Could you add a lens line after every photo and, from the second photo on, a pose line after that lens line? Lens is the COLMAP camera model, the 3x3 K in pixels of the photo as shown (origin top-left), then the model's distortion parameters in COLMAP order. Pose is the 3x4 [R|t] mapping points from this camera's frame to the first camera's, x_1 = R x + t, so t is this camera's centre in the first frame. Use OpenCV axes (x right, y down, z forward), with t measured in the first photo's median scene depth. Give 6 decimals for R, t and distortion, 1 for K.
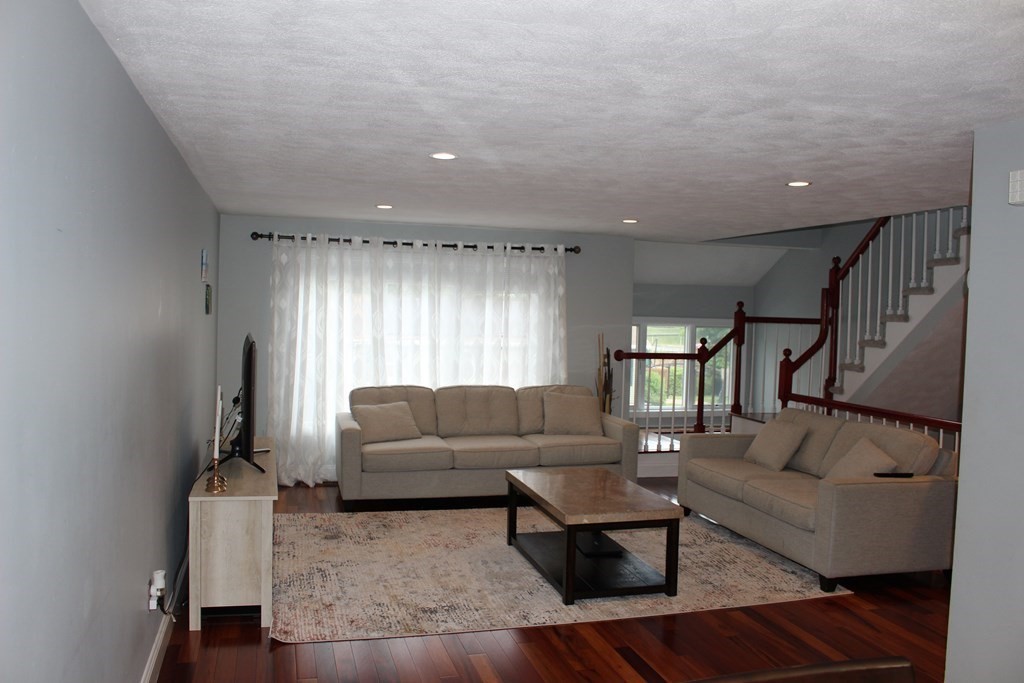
lens RADIAL K [[844.8, 0, 513.0], [0, 844.8, 345.0], [0, 0, 1]] dist [-0.160300, 0.127284]
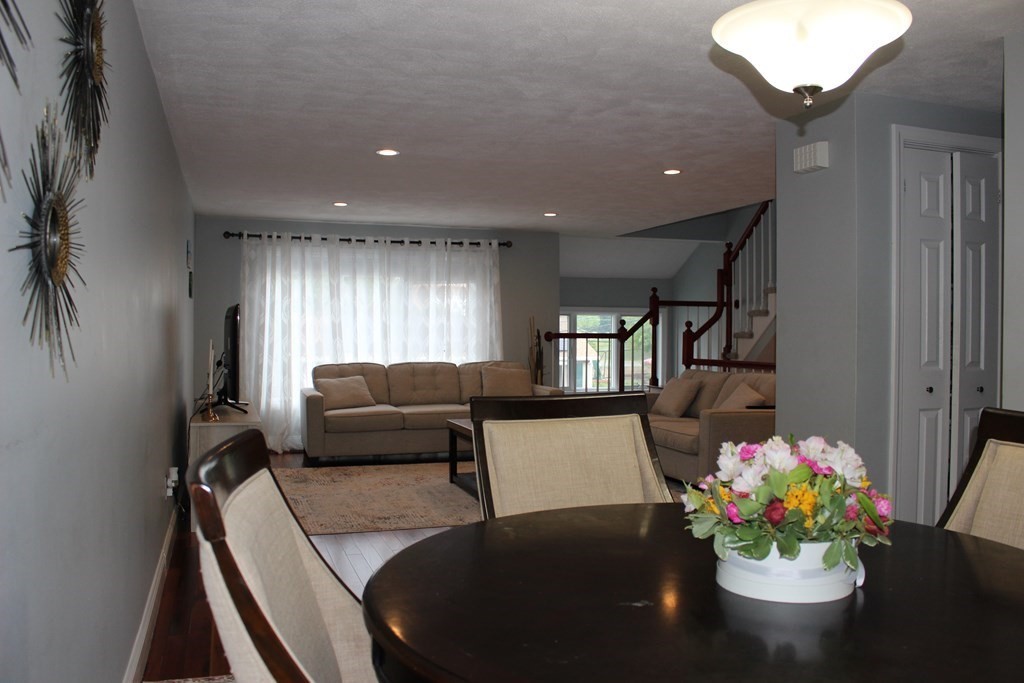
lens RADIAL K [[844.8, 0, 513.2], [0, 844.8, 346.1], [0, 0, 1]] dist [-0.160300, 0.127284]
pose [[0.998278, -0.023660, 0.053686, 0.019112], [0.025025, 0.999377, -0.024887, 0.061726], [-0.053063, 0.026187, 0.998248, -0.161221]]
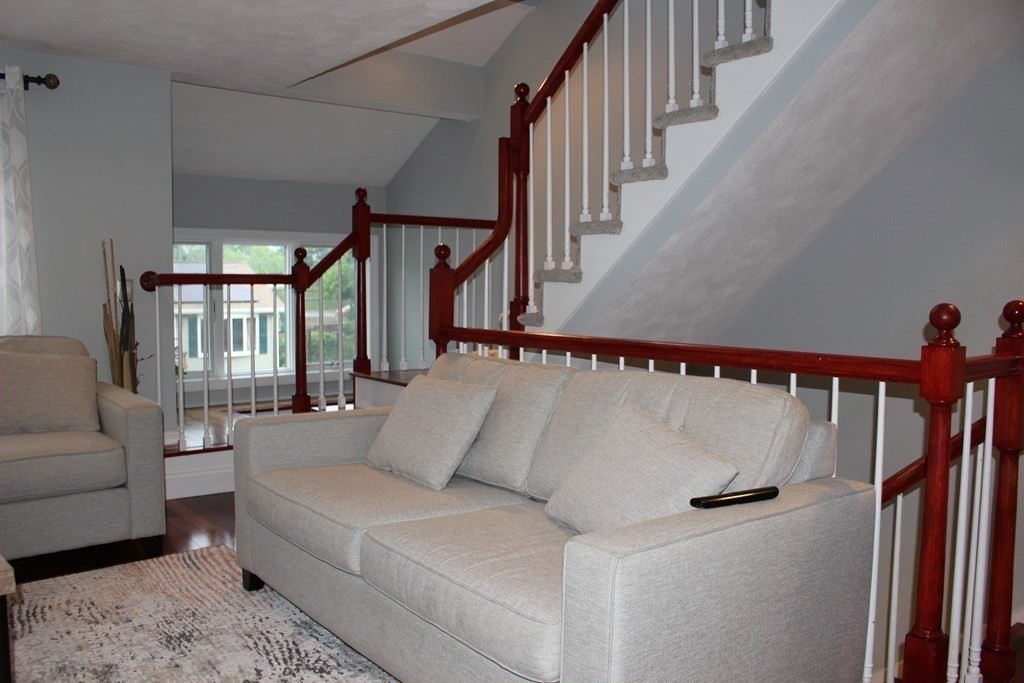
lens RADIAL K [[844.8, 0, 506.8], [0, 844.8, 342.6], [0, 0, 1]] dist [-0.160300, 0.127284]
pose [[0.917505, -0.049995, 0.394568, 0.147904], [0.035987, 0.998434, 0.042828, 0.044686], [-0.396092, -0.025095, 0.917868, 0.473886]]
